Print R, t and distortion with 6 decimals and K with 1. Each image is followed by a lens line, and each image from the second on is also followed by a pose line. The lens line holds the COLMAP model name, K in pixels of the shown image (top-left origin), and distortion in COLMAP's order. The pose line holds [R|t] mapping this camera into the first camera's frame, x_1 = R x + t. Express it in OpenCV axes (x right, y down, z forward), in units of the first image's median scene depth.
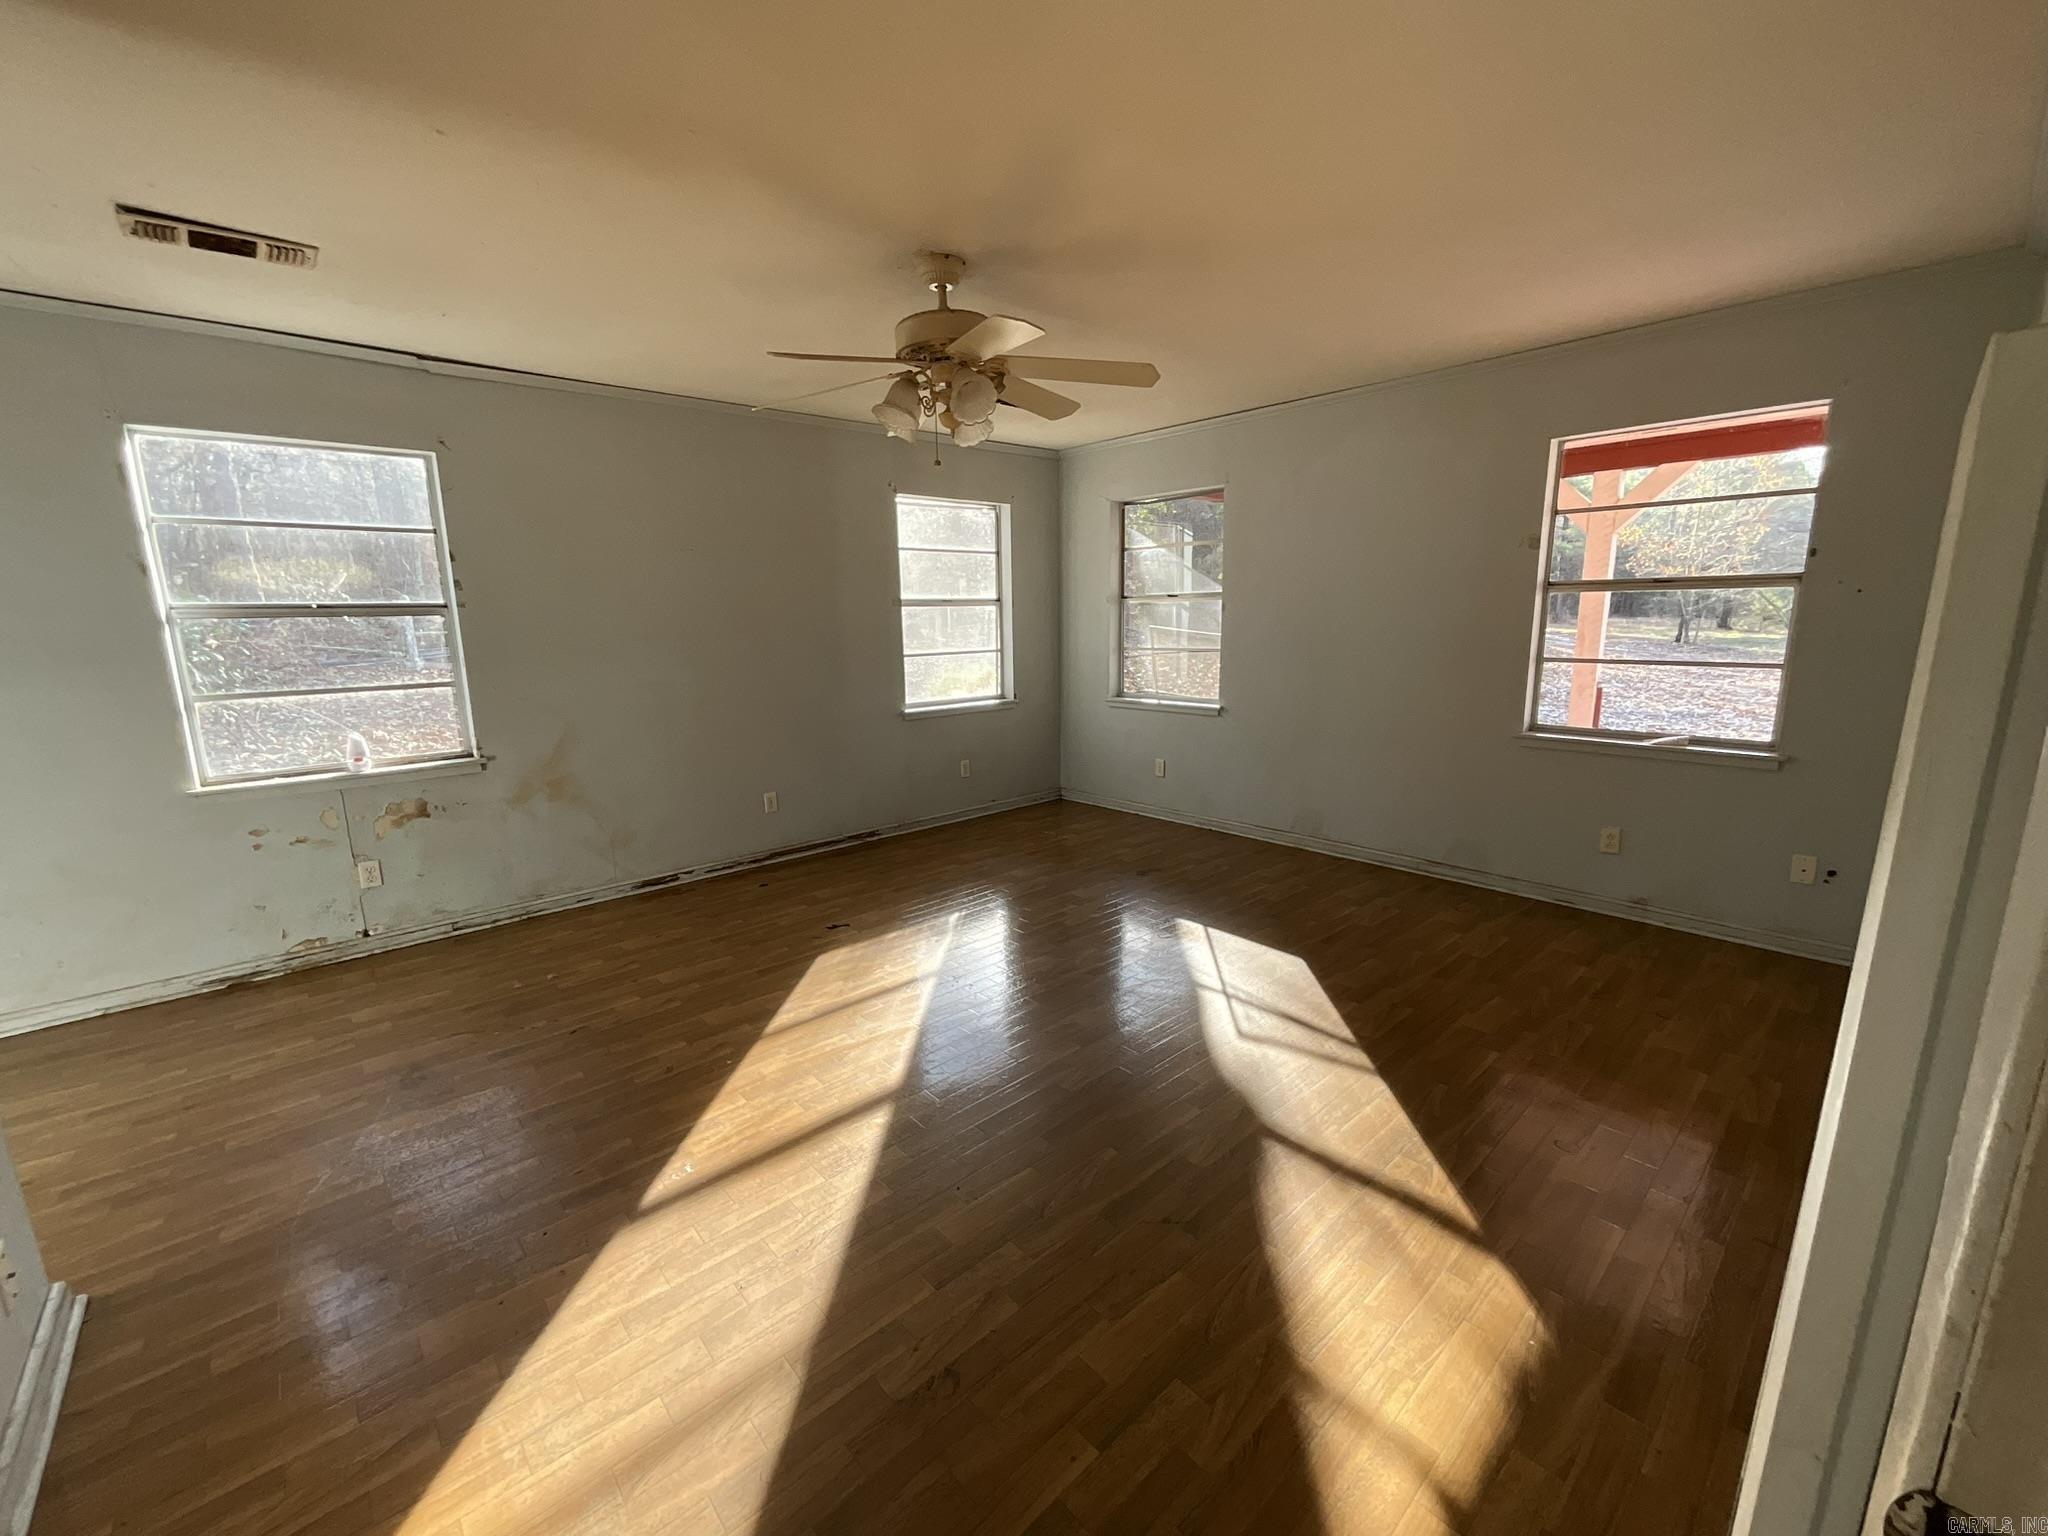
lens RADIAL K [[826.3, 0, 1021.1], [0, 826.3, 775.7], [0, 0, 1]] dist [0.010905, 0.000327]
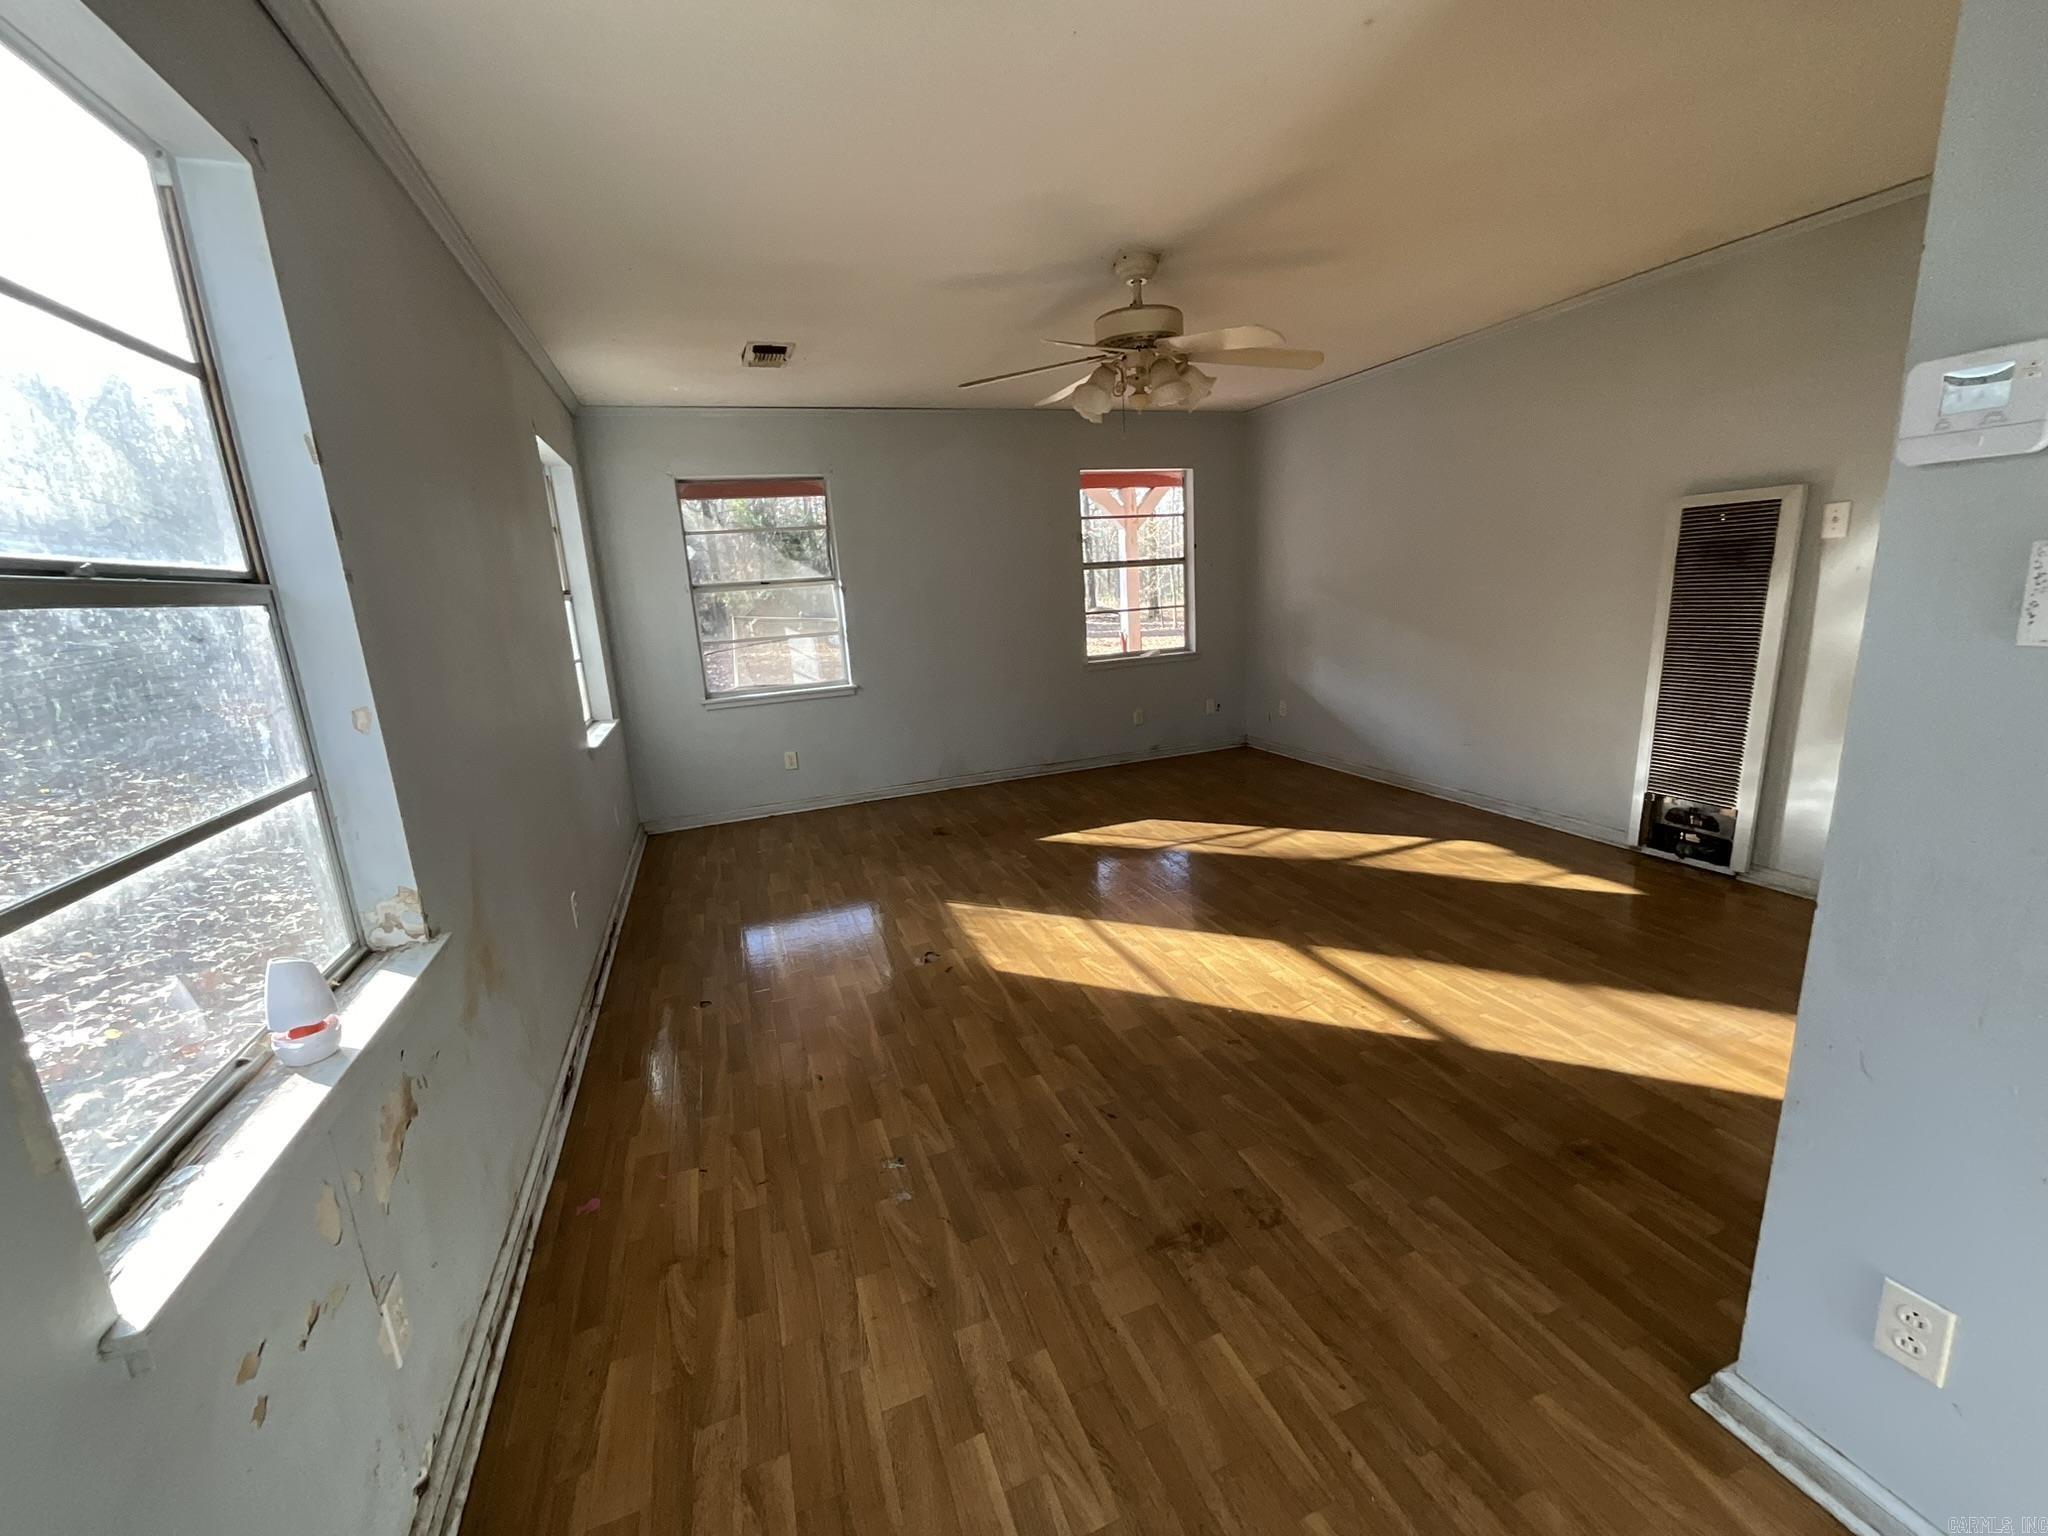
lens RADIAL K [[821.4, 0, 1012.6], [0, 821.4, 768.7], [0, 0, 1]] dist [0.000065, 0.000035]
pose [[0.385010, -0.214493, 0.897641, -1.137688], [0.239152, 0.962583, 0.127436, -0.115178], [-0.891389, 0.165608, 0.421900, 0.676404]]
